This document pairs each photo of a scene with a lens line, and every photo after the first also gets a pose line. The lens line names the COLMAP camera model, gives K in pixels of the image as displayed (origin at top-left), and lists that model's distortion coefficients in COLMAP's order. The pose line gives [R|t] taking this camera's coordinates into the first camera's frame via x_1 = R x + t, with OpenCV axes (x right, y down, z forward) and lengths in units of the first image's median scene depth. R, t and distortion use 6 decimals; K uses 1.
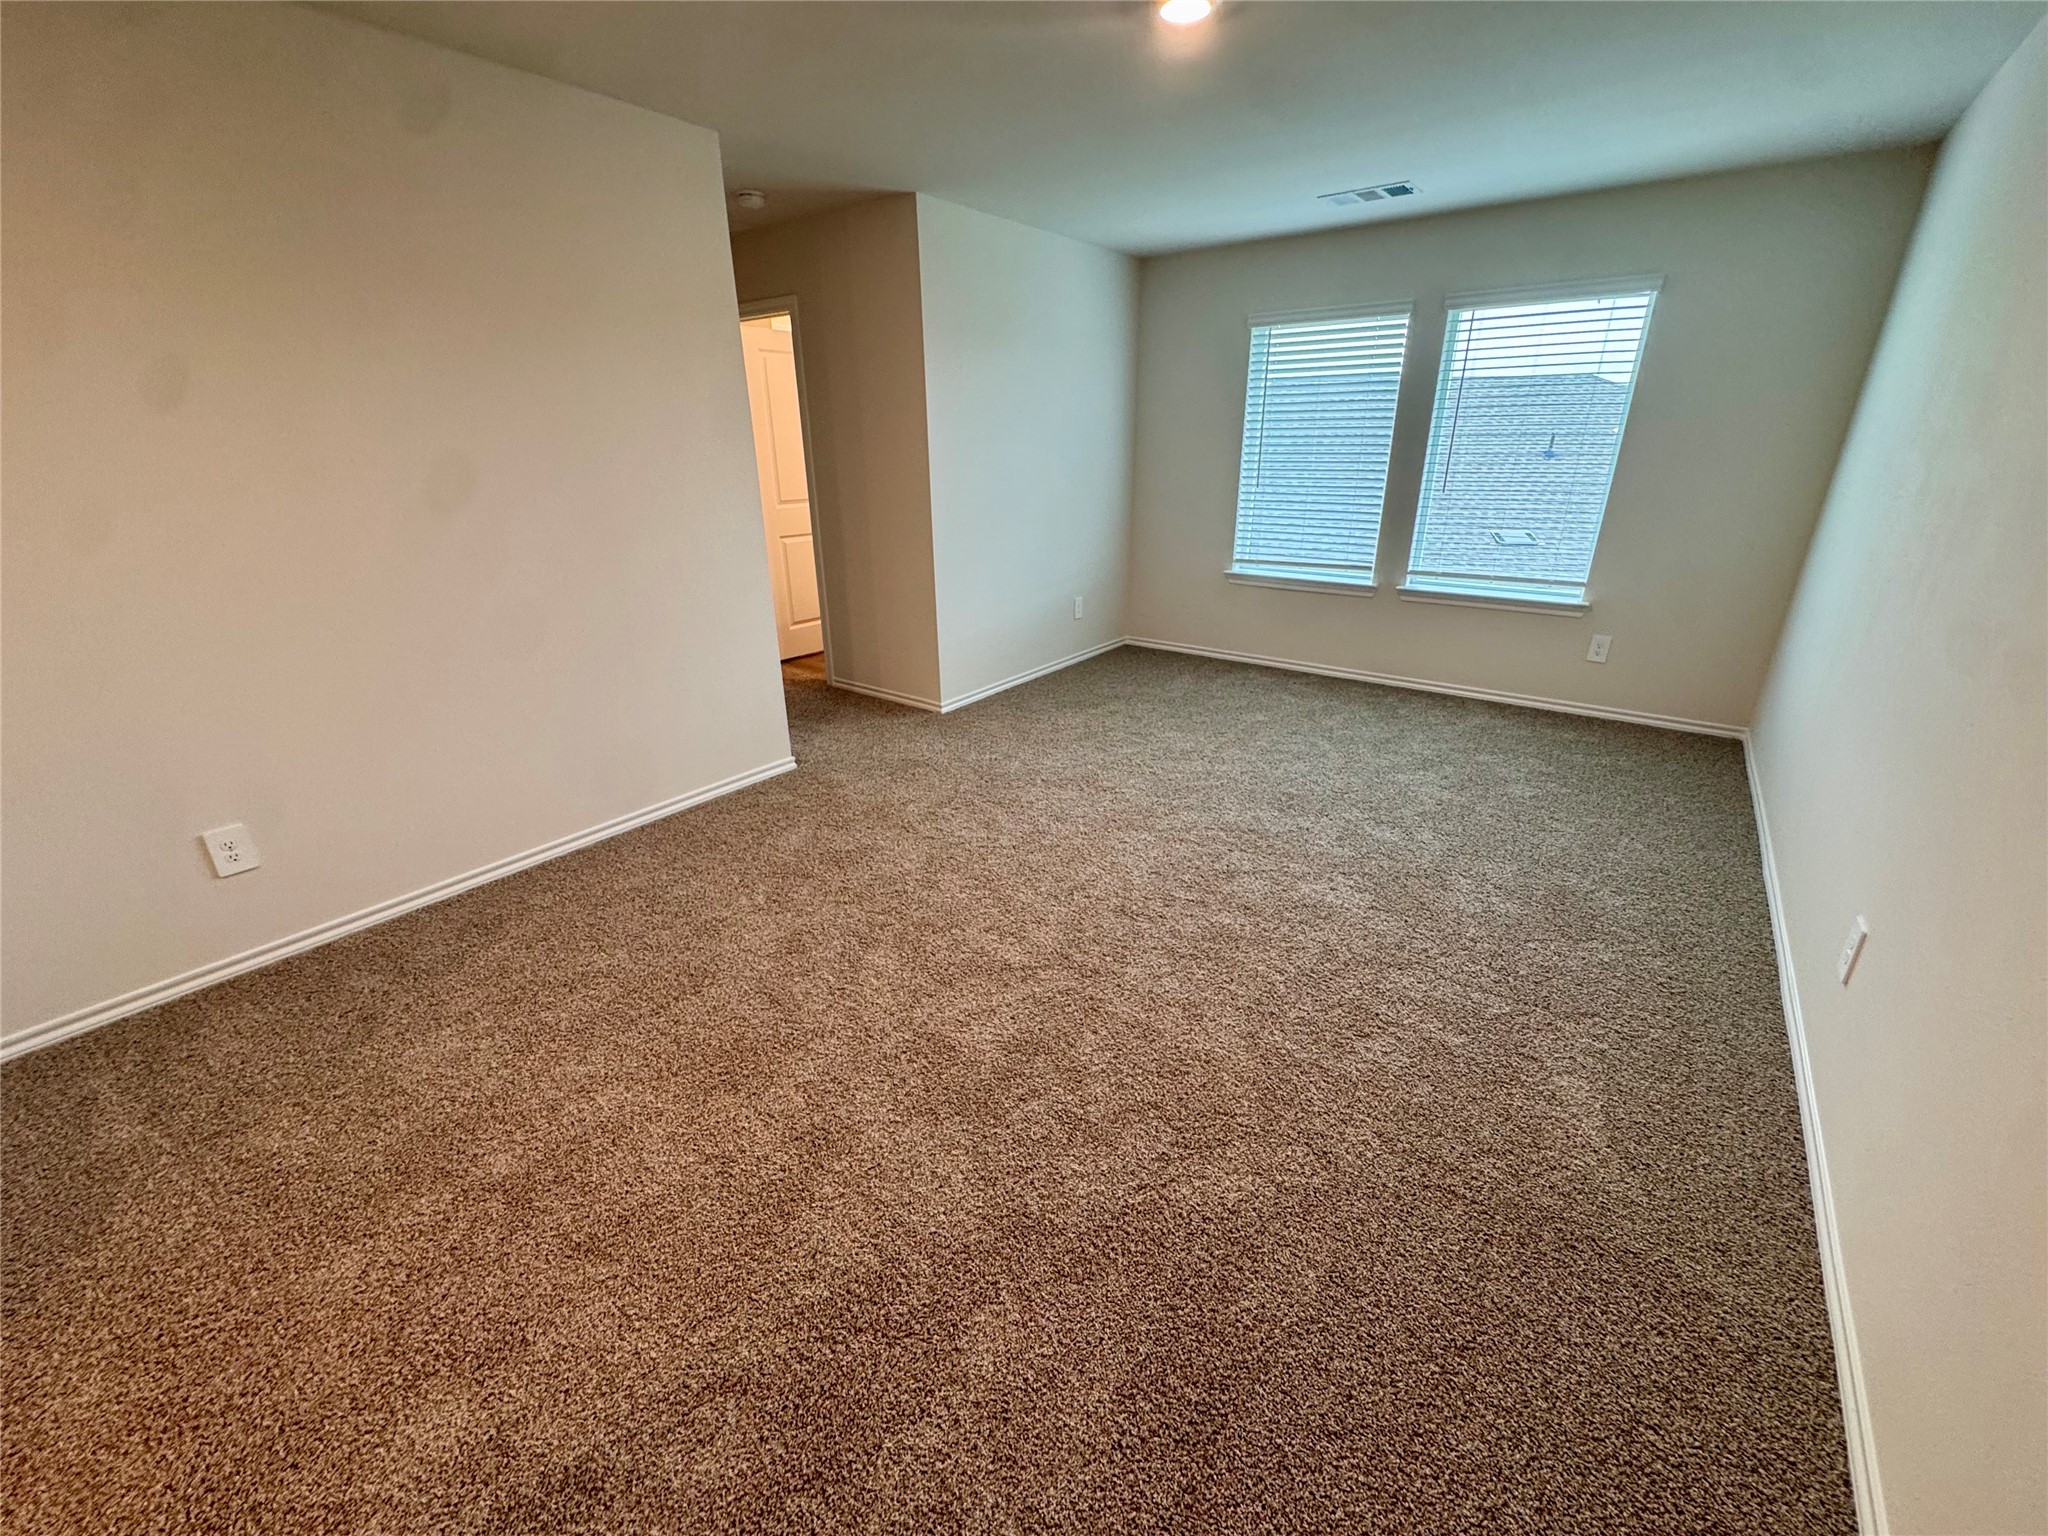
lens RADIAL K [[816.7, 0, 1025.2], [0, 816.7, 761.8], [0, 0, 1]] dist [-0.003365, -0.000446]
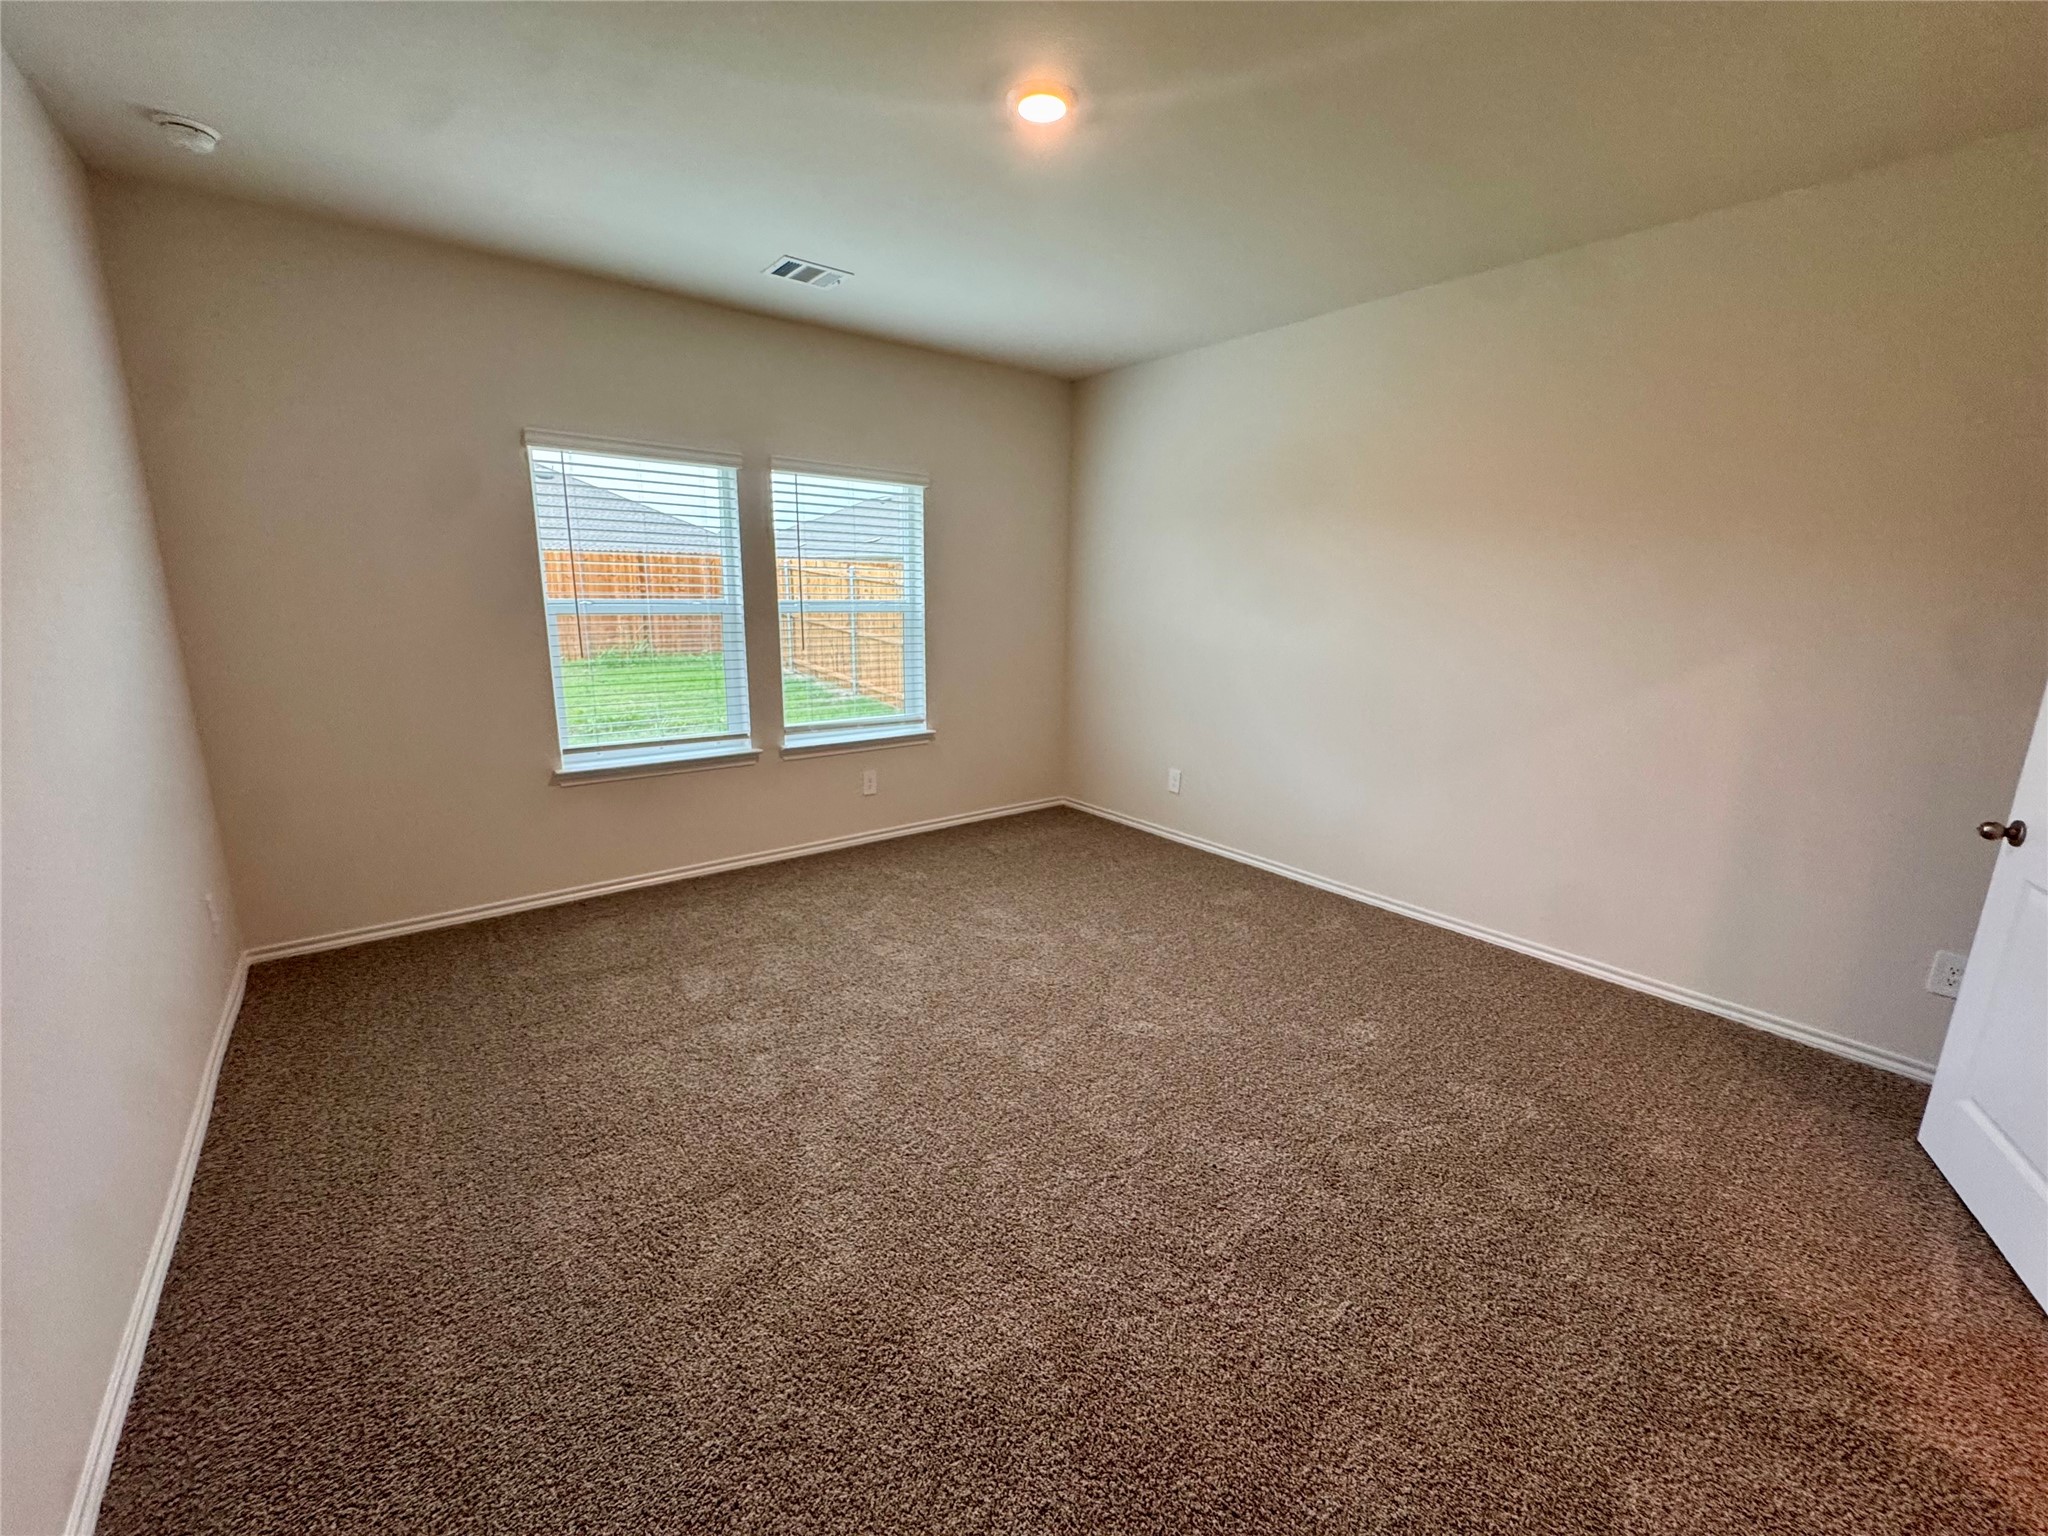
lens RADIAL K [[816.7, 0, 1025.2], [0, 816.7, 761.8], [0, 0, 1]] dist [-0.003365, -0.000446]
pose [[0.247587, -0.159287, 0.955682, -0.381643], [0.357666, 0.931746, 0.062637, -0.170841], [-0.900431, 0.326307, 0.287660, 0.530042]]
